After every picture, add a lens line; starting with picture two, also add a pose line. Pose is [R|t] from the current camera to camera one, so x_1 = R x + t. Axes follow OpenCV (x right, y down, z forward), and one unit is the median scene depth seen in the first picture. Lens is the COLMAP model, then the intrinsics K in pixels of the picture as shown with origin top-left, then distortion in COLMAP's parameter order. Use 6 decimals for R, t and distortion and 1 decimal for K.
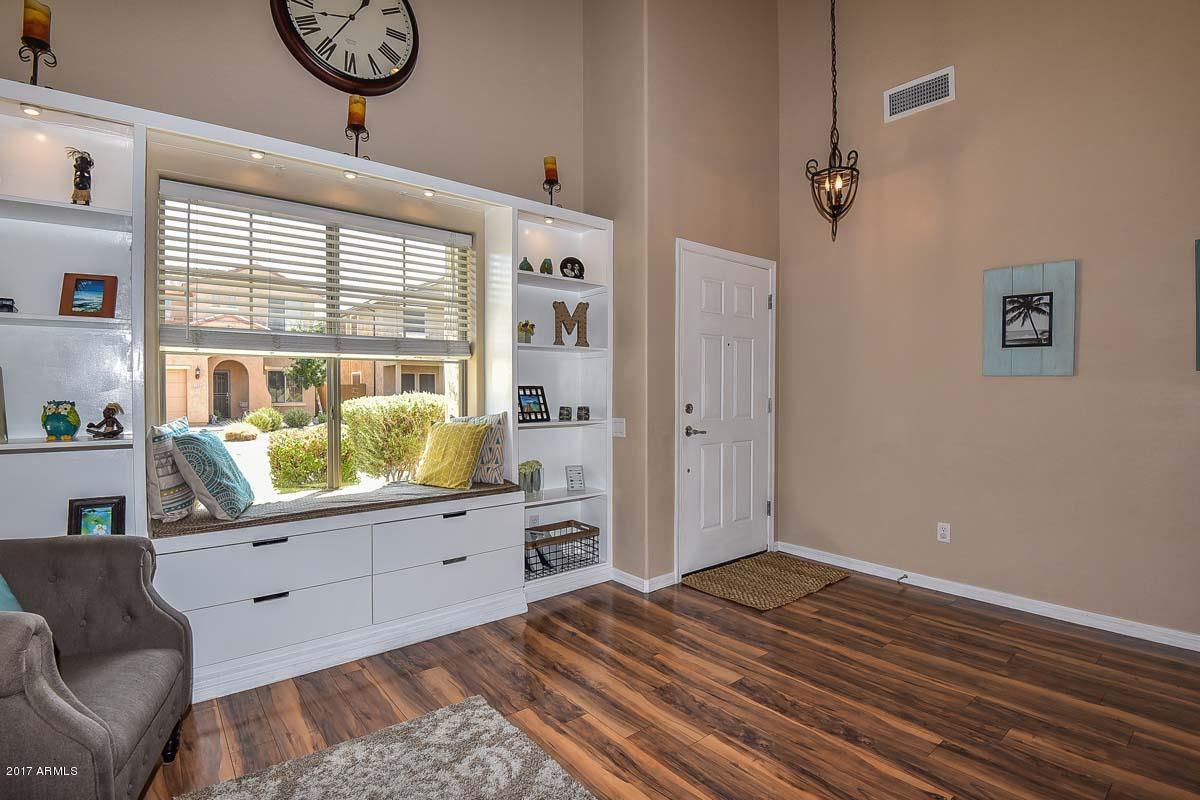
lens RADIAL K [[560.7, 0, 606.1], [0, 560.7, 396.0], [0, 0, 1]] dist [-0.022951, -0.002920]
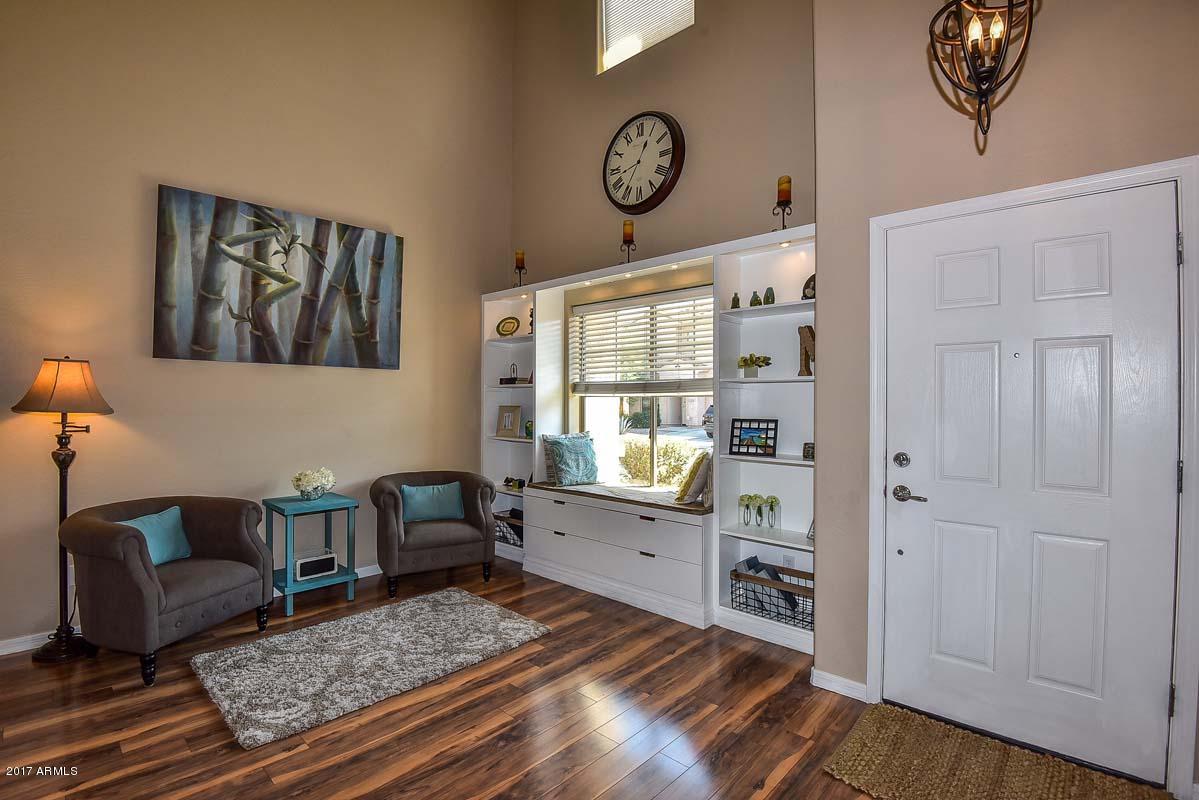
lens RADIAL K [[560.3, 0, 597.0], [0, 560.3, 401.0], [0, 0, 1]] dist [-0.022951, -0.002920]
pose [[0.134976, -0.001295, -0.990848, 0.959754], [-0.017090, 0.999847, -0.003635, -0.049529], [0.990702, 0.017424, 0.134933, 0.689613]]
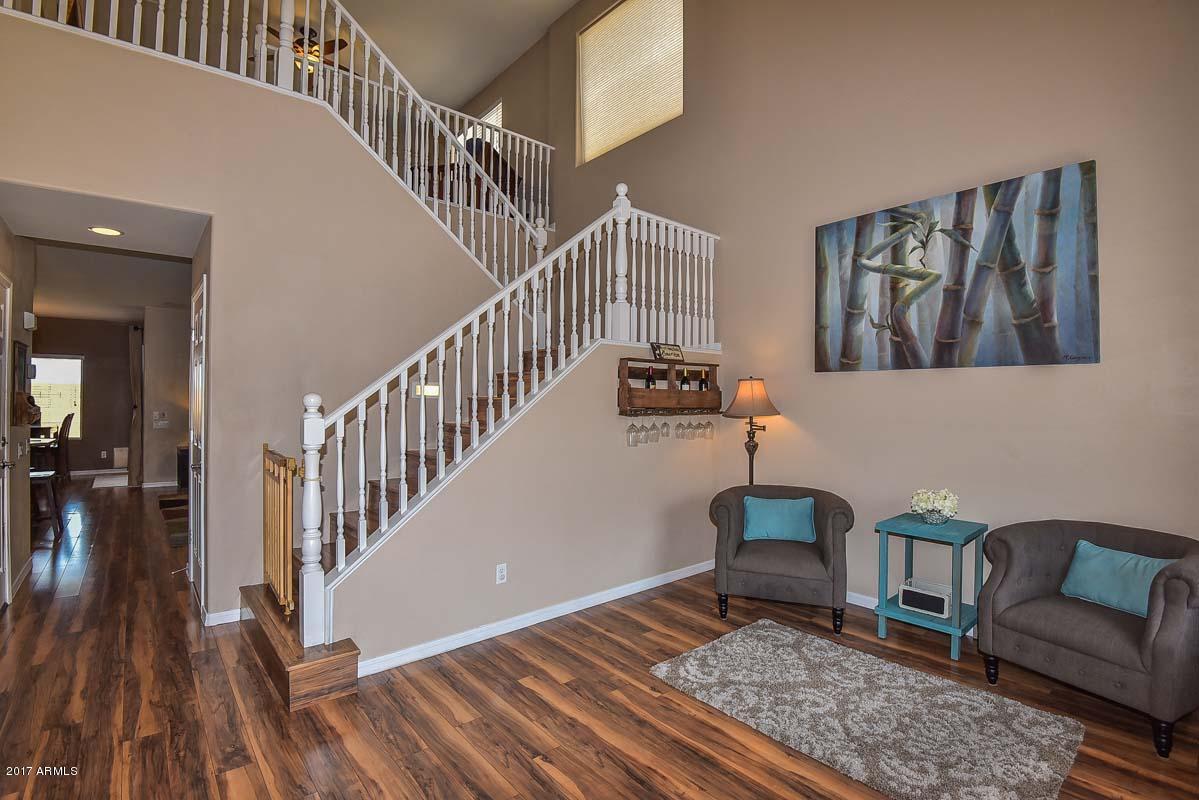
lens RADIAL K [[560.3, 0, 589.0], [0, 560.3, 397.6], [0, 0, 1]] dist [-0.022951, -0.002920]
pose [[-0.999898, -0.002705, -0.014036, 0.297798], [-0.002859, 0.999936, 0.010959, -0.077619], [0.014005, 0.010998, -0.999841, 1.312787]]
